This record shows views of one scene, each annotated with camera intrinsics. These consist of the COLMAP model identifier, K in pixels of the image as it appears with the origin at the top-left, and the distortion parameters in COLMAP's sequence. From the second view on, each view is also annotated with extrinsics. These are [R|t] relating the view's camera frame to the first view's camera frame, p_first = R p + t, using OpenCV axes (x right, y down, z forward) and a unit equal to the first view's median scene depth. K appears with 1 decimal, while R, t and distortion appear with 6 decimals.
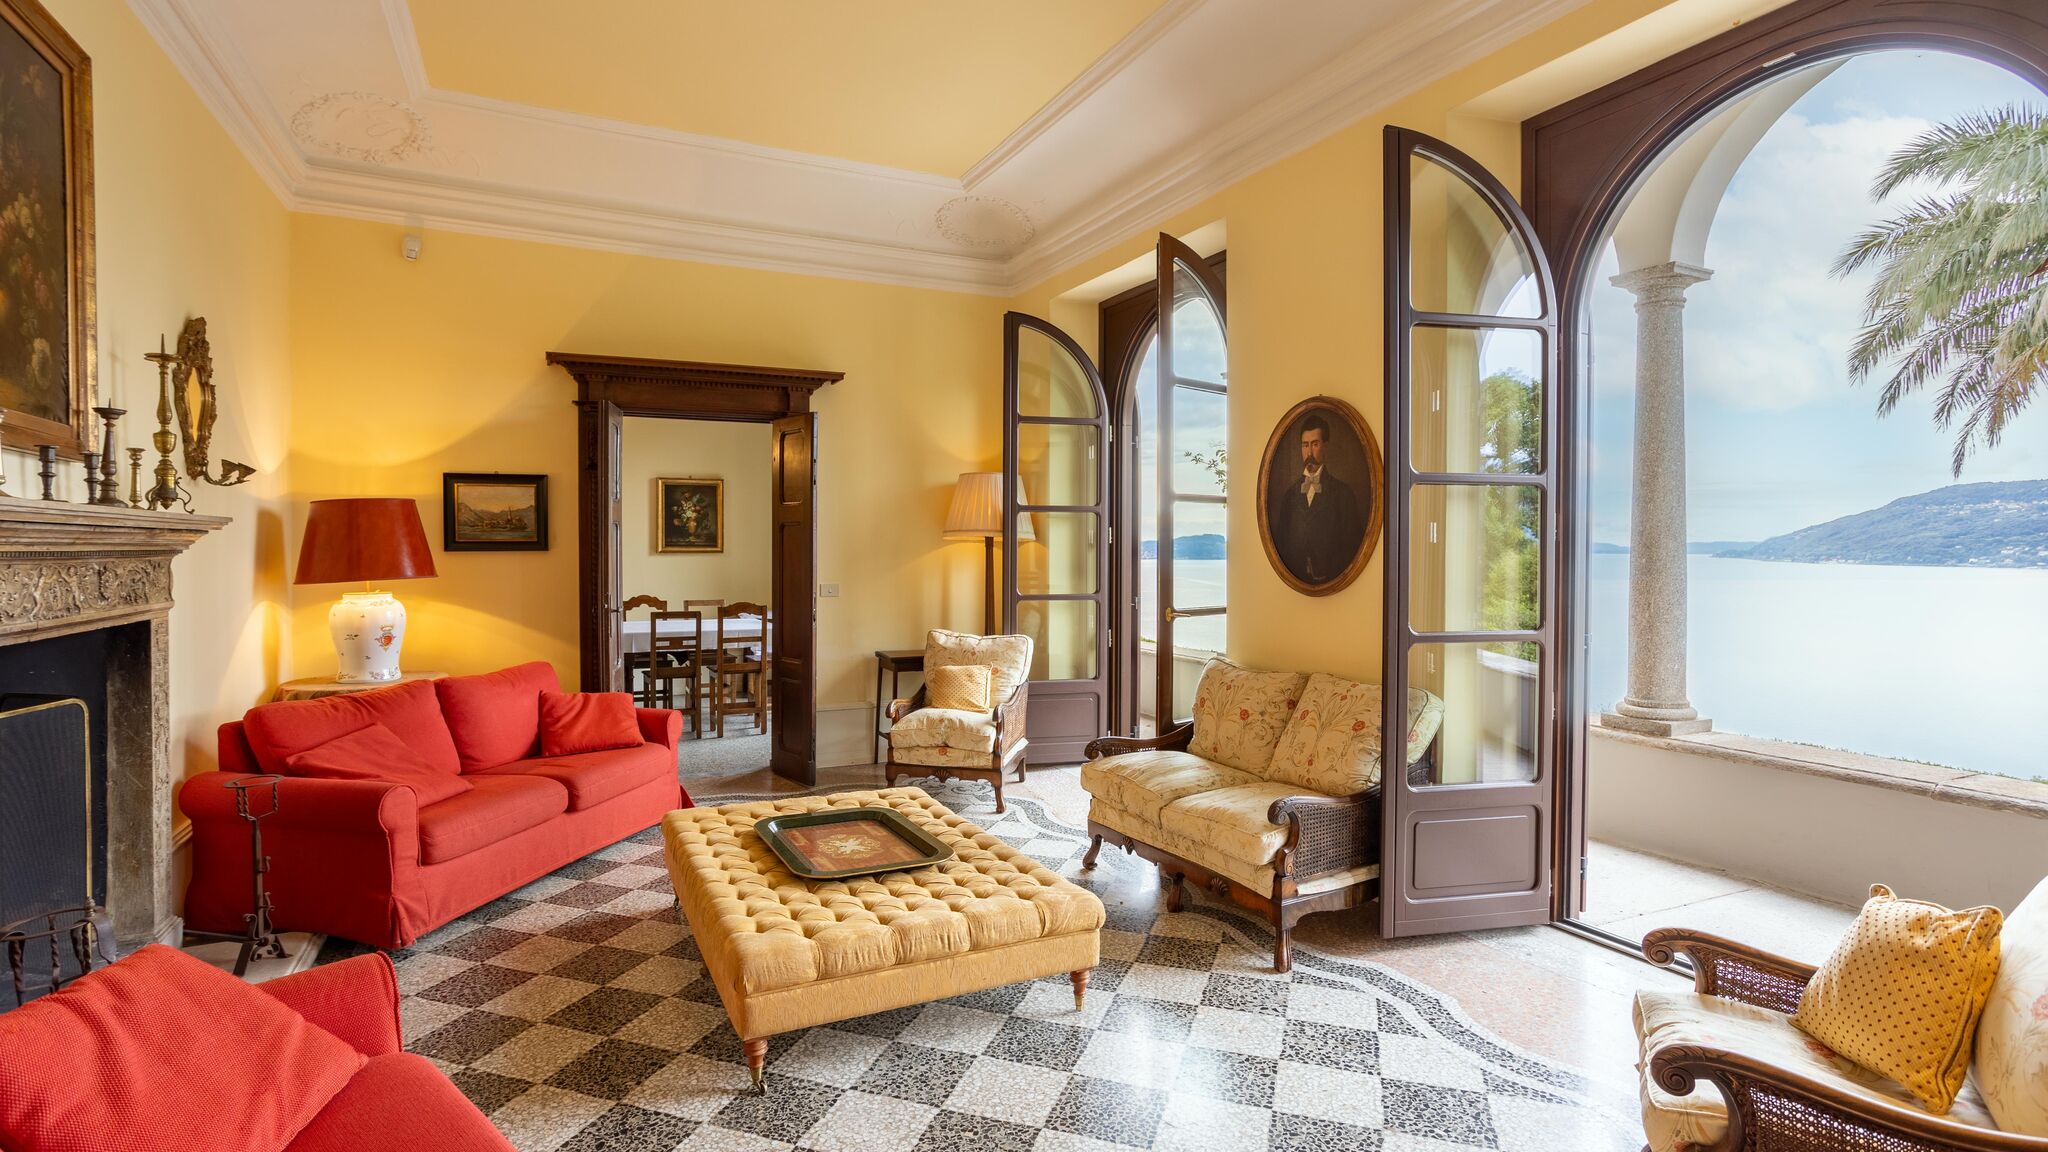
lens RADIAL K [[1172.7, 0, 1024.0], [0, 1172.7, 576.0], [0, 0, 1]] dist [-0.001348, -0.000010]
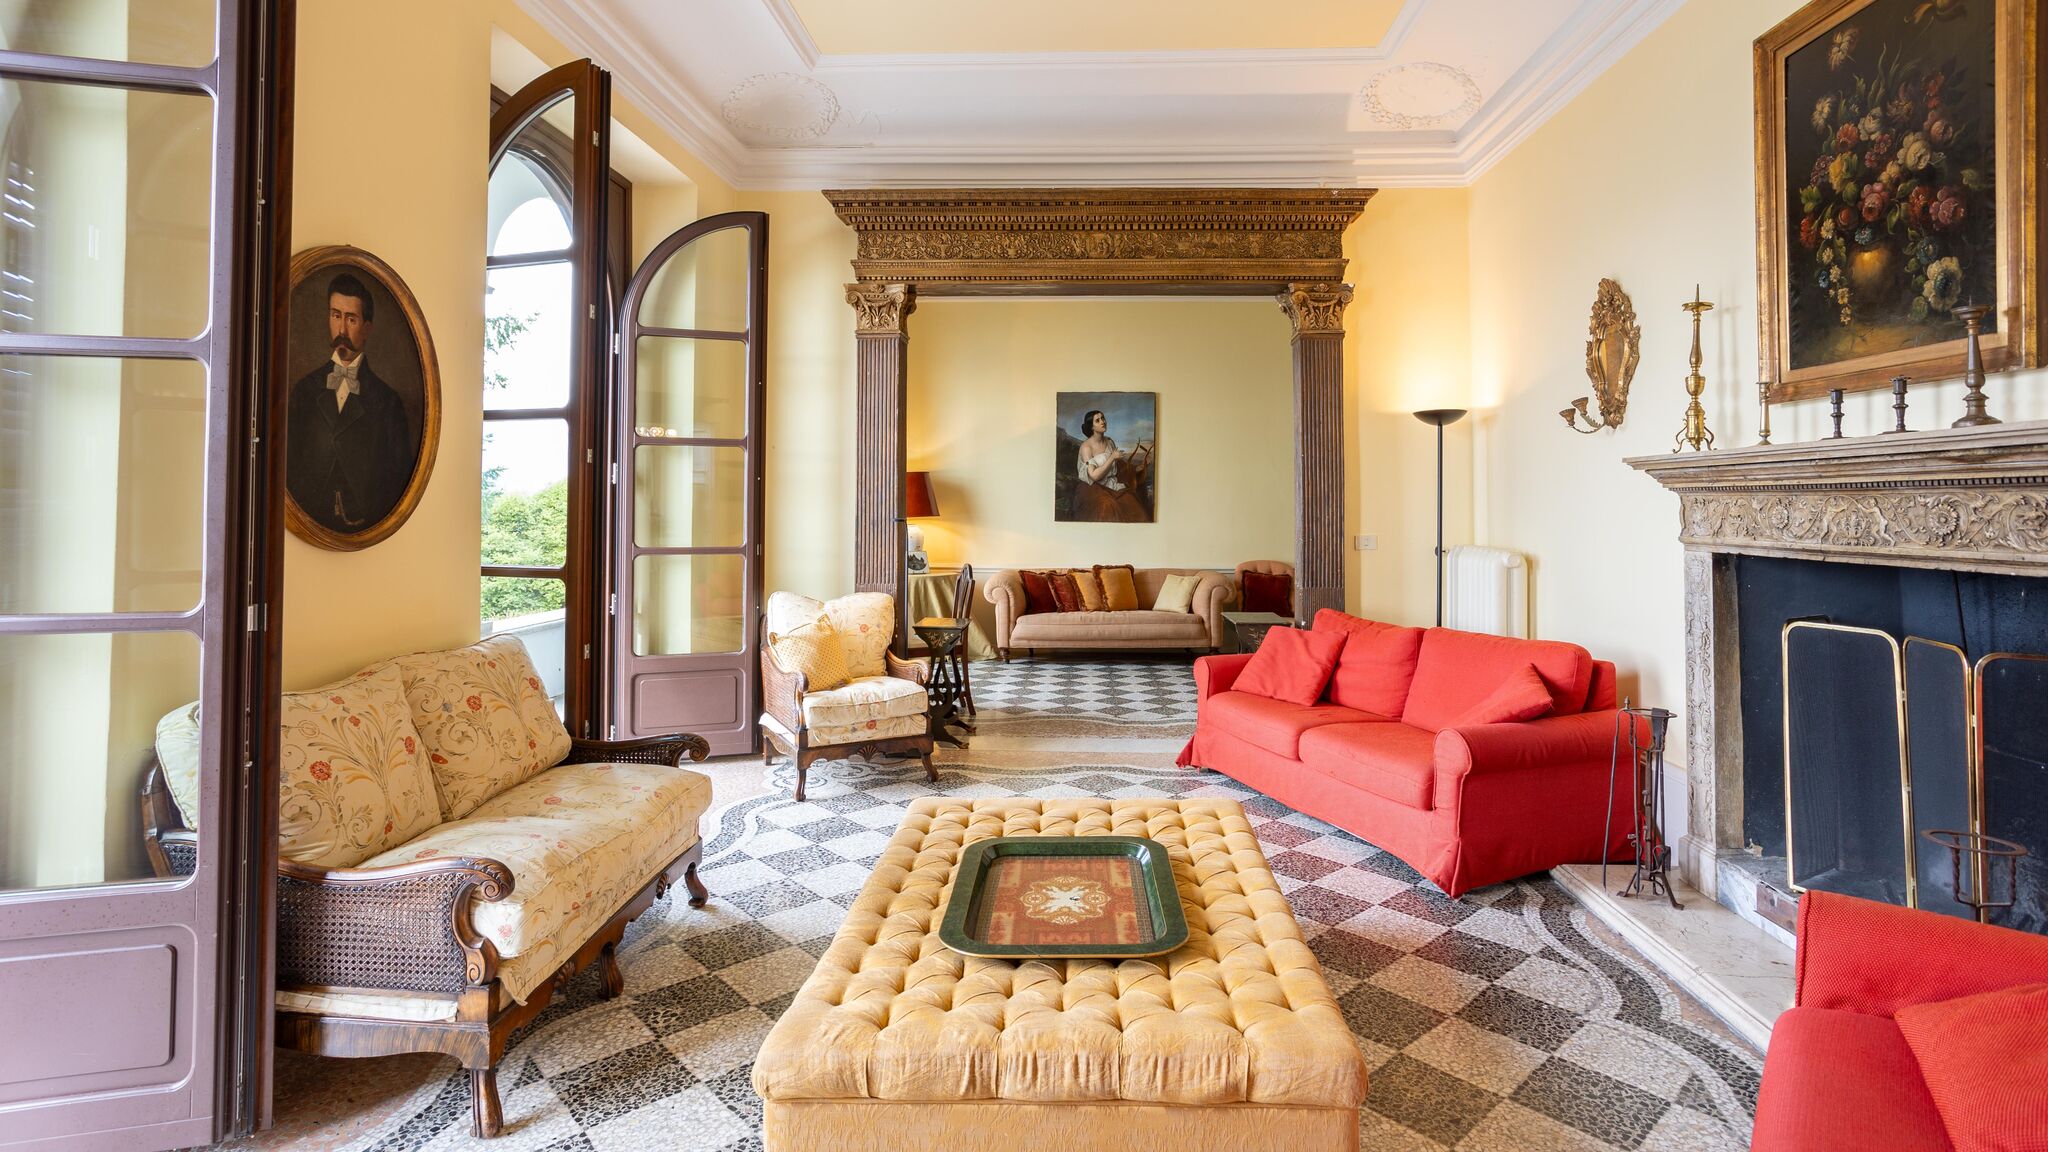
lens RADIAL K [[1172.7, 0, 1024.0], [0, 1172.7, 576.0], [0, 0, 1]] dist [-0.001348, -0.000010]
pose [[-0.895795, -0.026307, 0.443688, -0.426731], [0.010638, 0.996692, 0.080572, -0.020287], [-0.444340, 0.076896, -0.892552, 1.598535]]
